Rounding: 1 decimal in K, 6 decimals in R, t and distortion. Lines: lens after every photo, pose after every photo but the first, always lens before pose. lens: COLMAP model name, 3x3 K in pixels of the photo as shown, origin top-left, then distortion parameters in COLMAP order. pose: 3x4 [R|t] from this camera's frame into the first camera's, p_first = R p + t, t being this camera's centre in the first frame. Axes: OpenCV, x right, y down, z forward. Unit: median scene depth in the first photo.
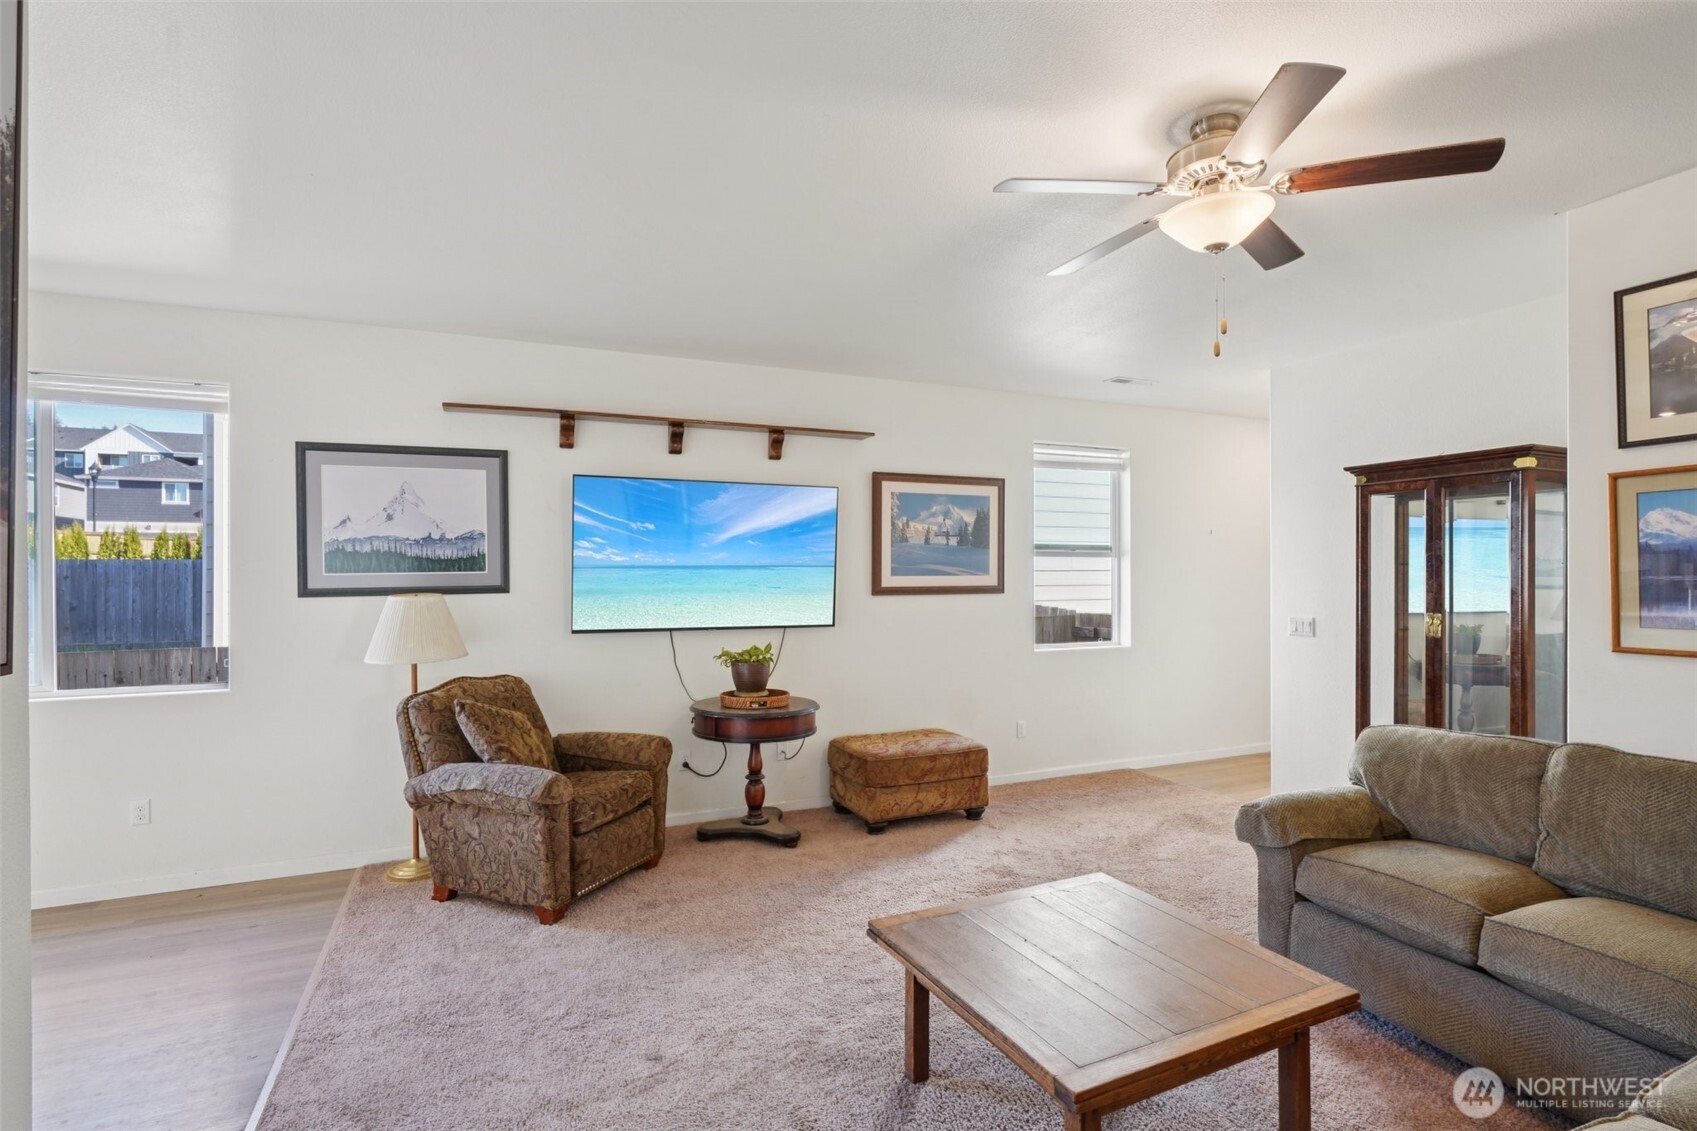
lens RADIAL K [[821.6, 0, 850.3], [0, 821.6, 569.6], [0, 0, 1]] dist [-0.025109, 0.007206]
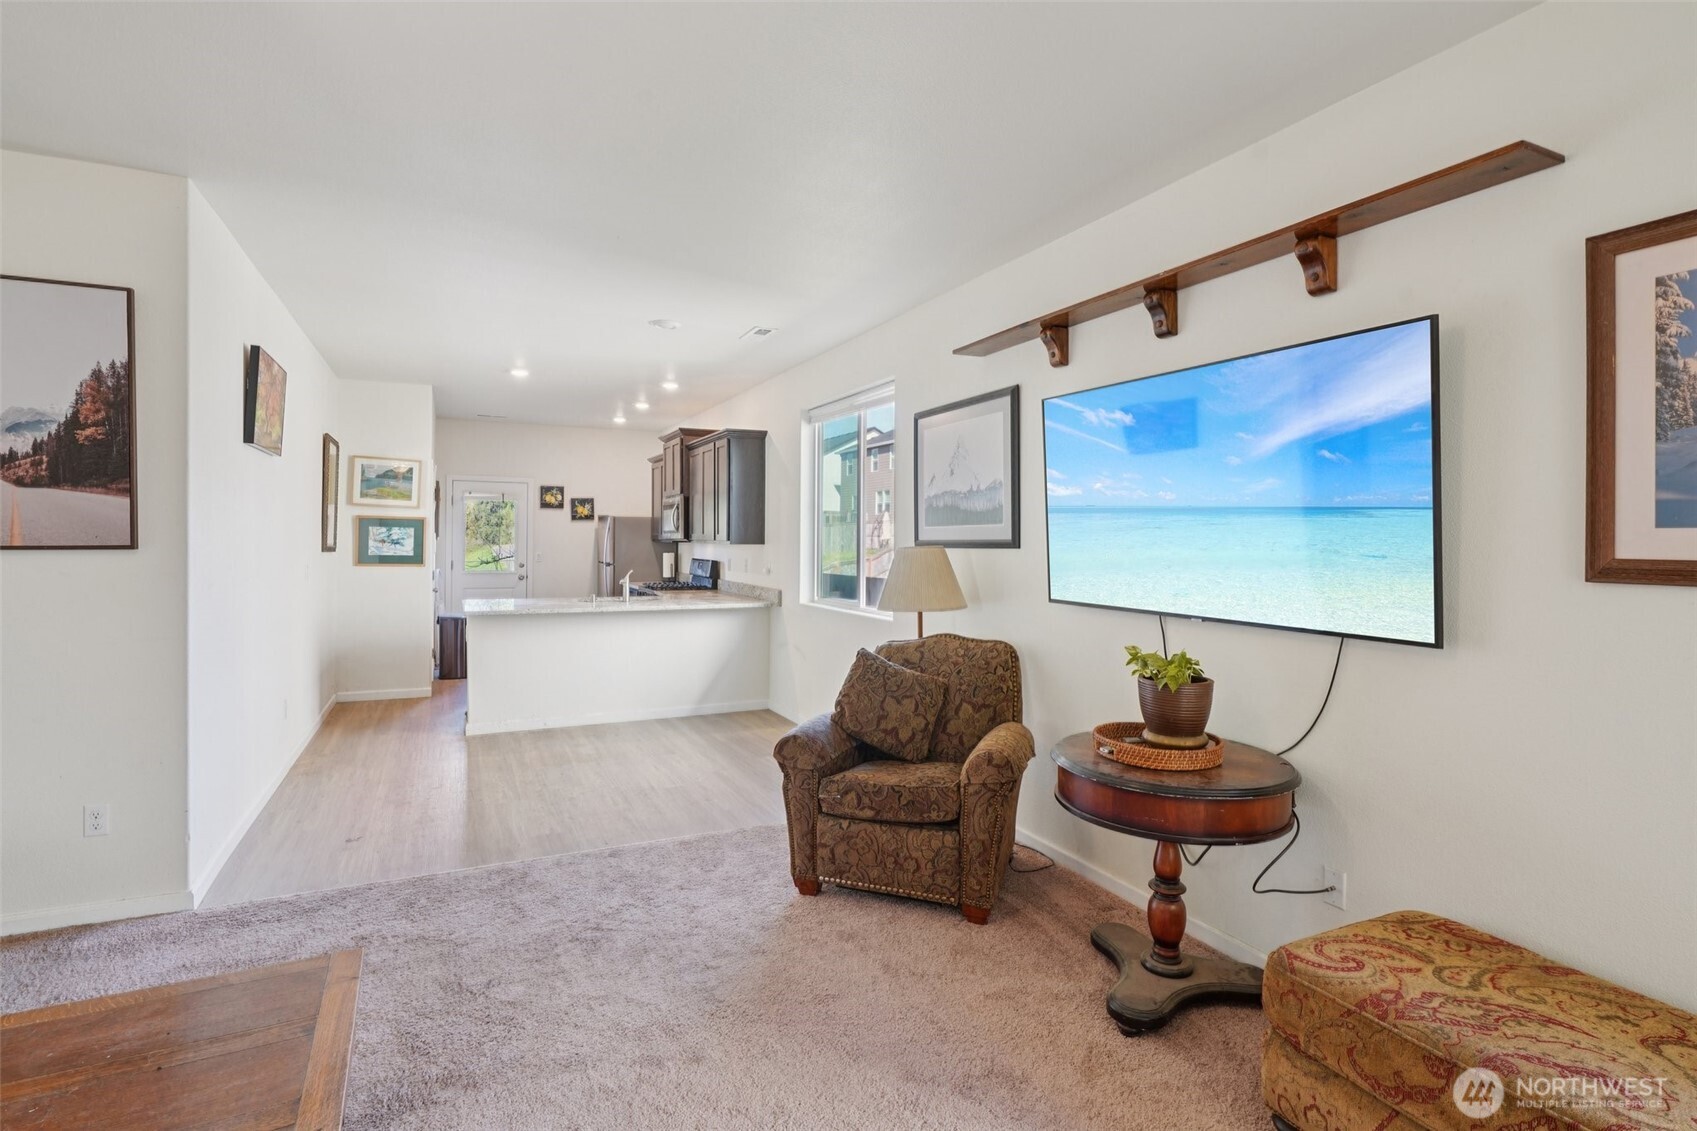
lens RADIAL K [[821.6, 0, 849.6], [0, 821.6, 539.9], [0, 0, 1]] dist [-0.025109, 0.007206]
pose [[0.025073, 0.005703, -0.999669, 0.453591], [-0.005191, 0.999971, 0.005574, 0.015618], [0.999672, 0.005049, 0.025102, 0.804726]]
